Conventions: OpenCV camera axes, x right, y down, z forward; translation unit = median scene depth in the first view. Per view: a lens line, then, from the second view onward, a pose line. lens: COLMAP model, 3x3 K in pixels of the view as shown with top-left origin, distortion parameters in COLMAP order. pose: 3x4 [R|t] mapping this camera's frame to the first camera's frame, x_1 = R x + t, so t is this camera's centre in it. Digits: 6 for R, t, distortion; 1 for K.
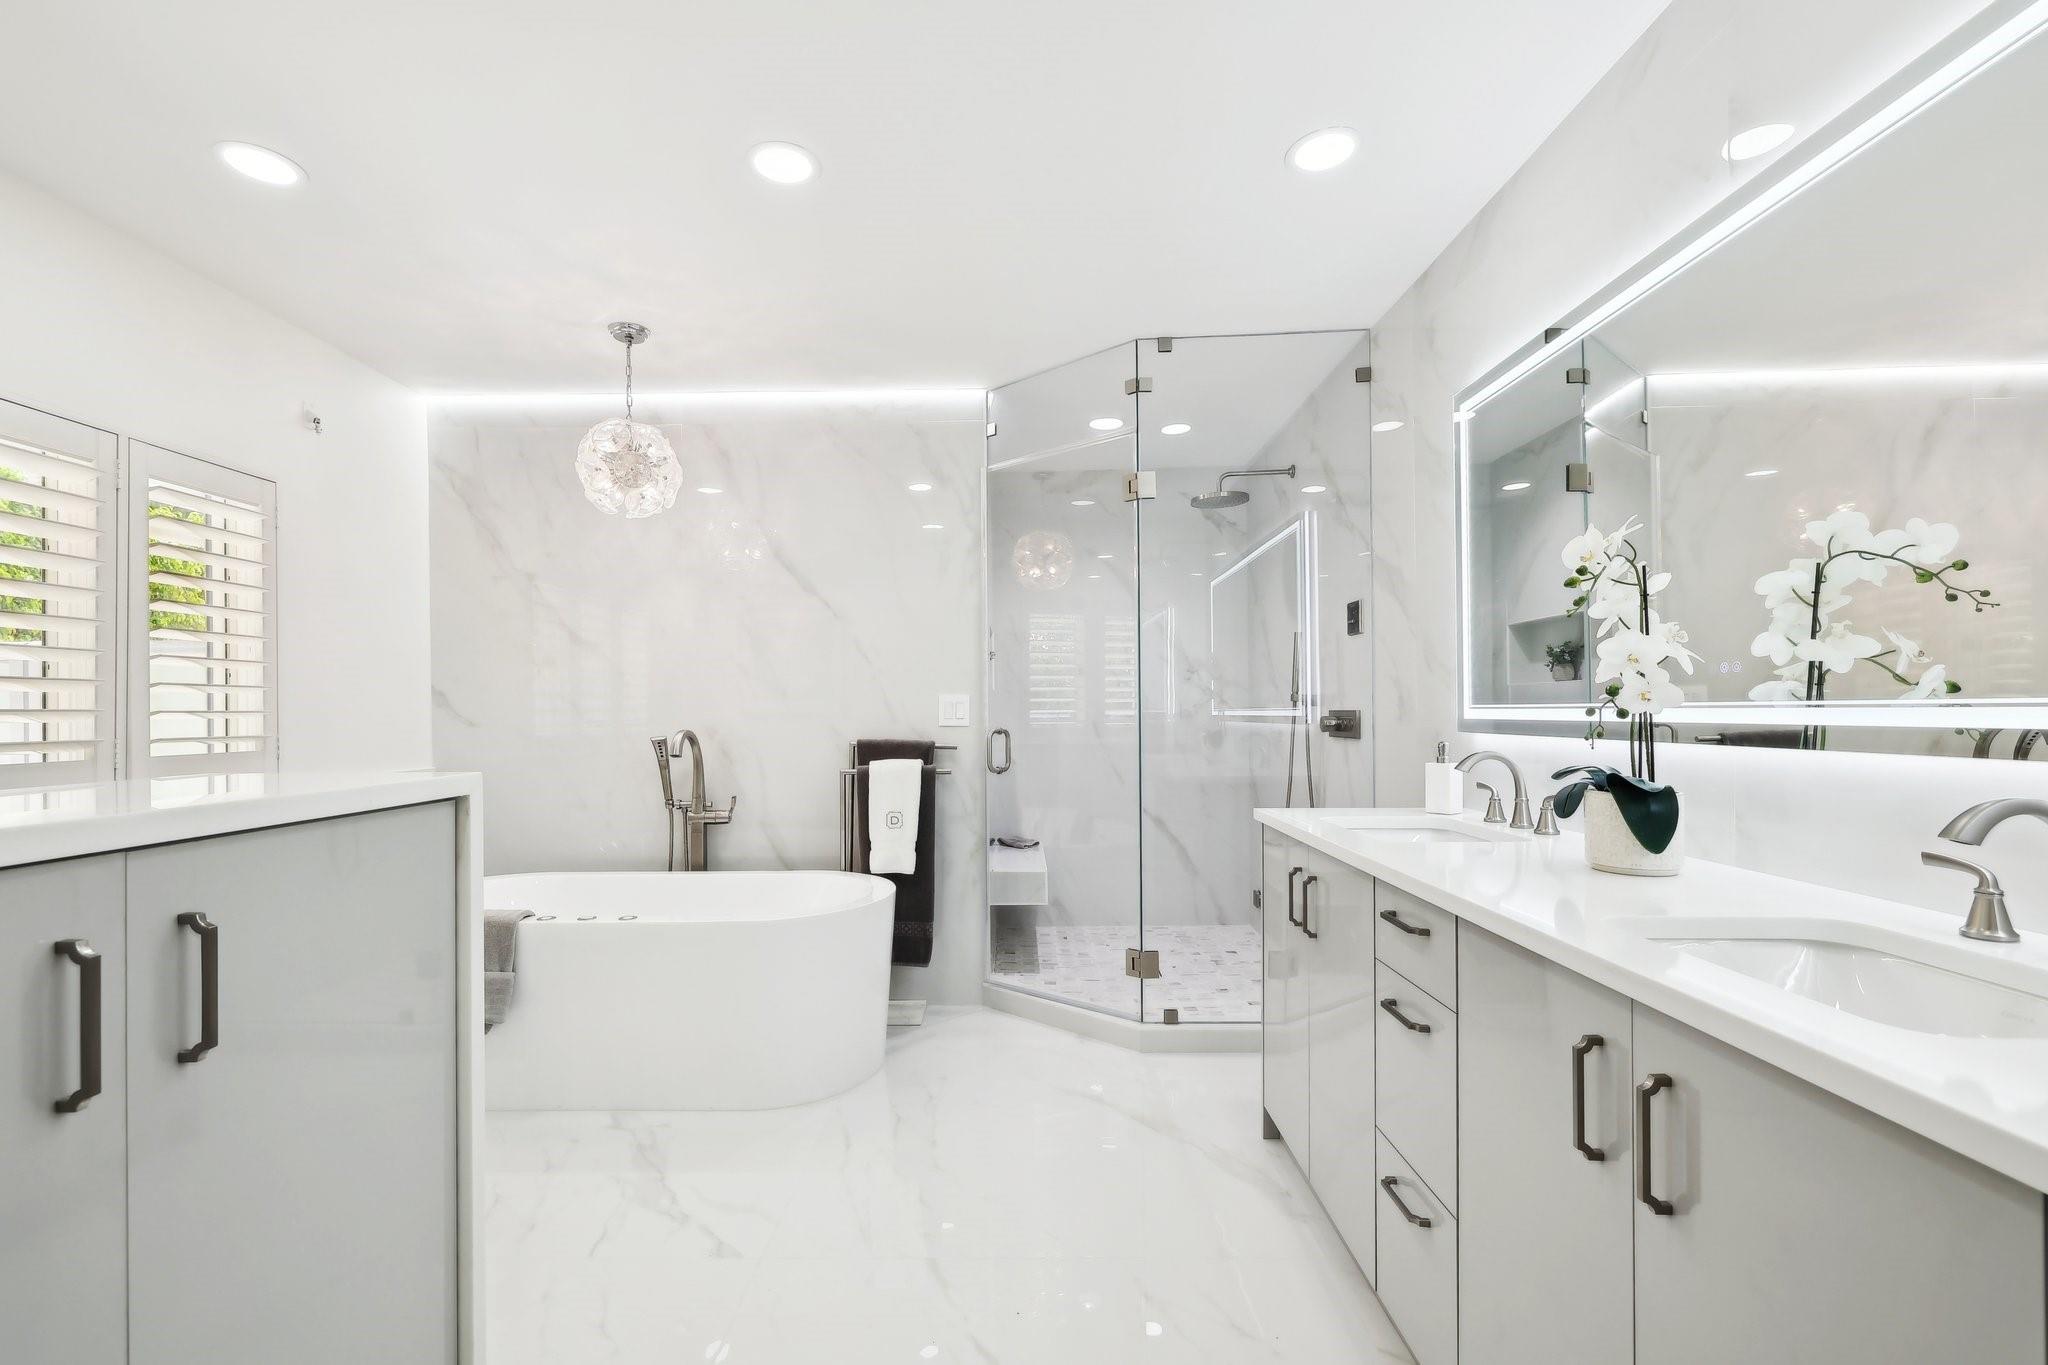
lens RADIAL K [[897.5, 0, 1008.6], [0, 897.5, 711.5], [0, 0, 1]] dist [-0.000384, -0.000026]
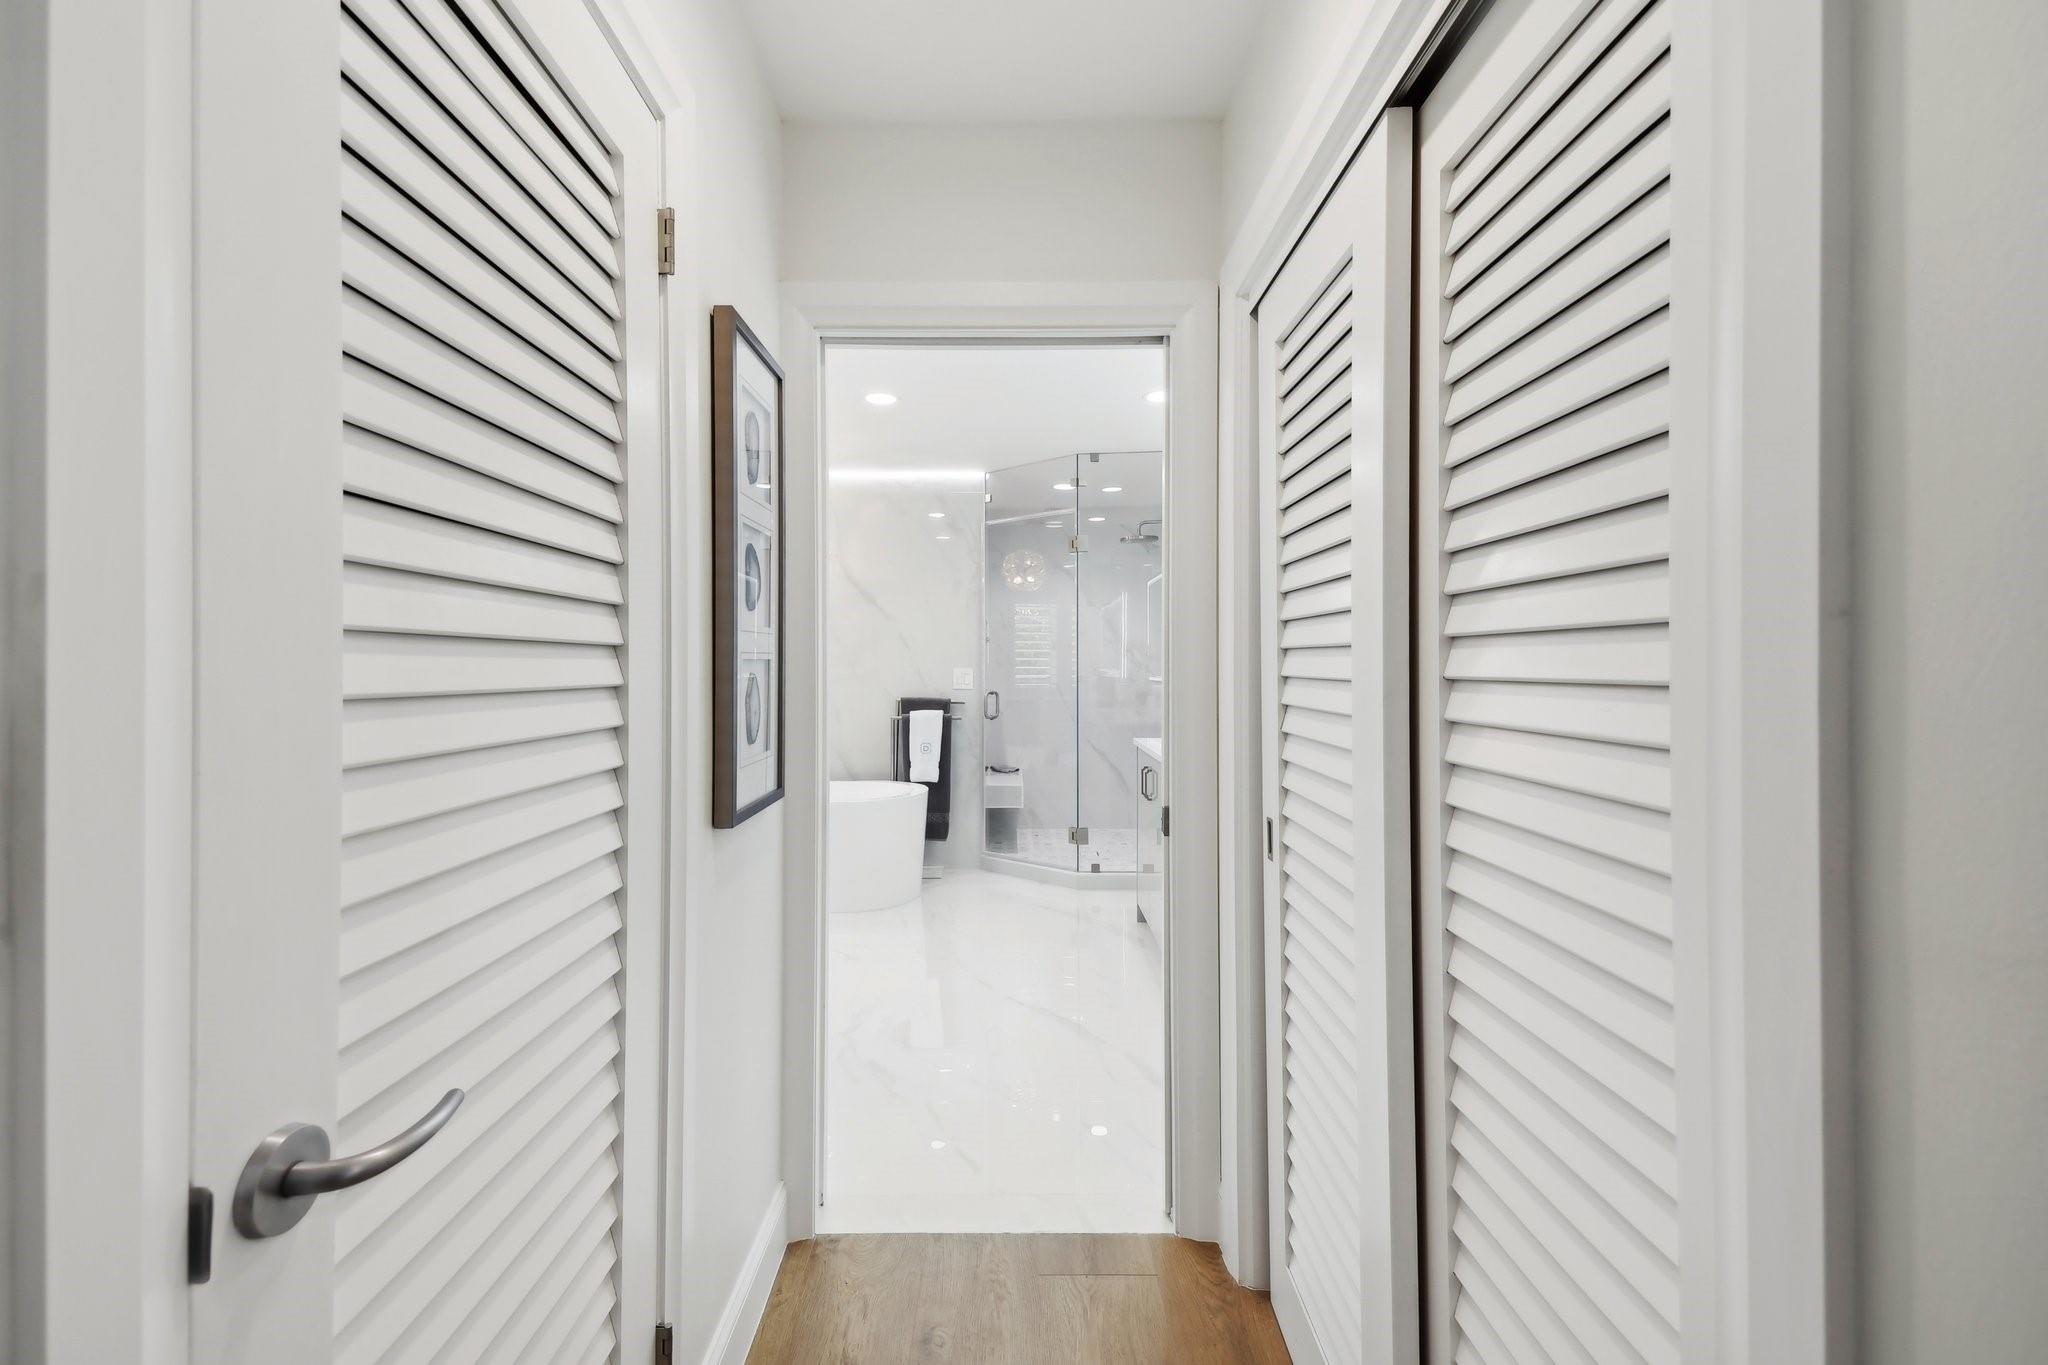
lens RADIAL K [[890.7, 0, 1001.5], [0, 890.7, 691.1], [0, 0, 1]] dist [-0.002068, -0.000573]
pose [[0.999977, 0.006700, -0.000465, 0.007164], [-0.006685, 0.999618, 0.026825, -0.022985], [0.000645, -0.026822, 0.999640, -0.560845]]
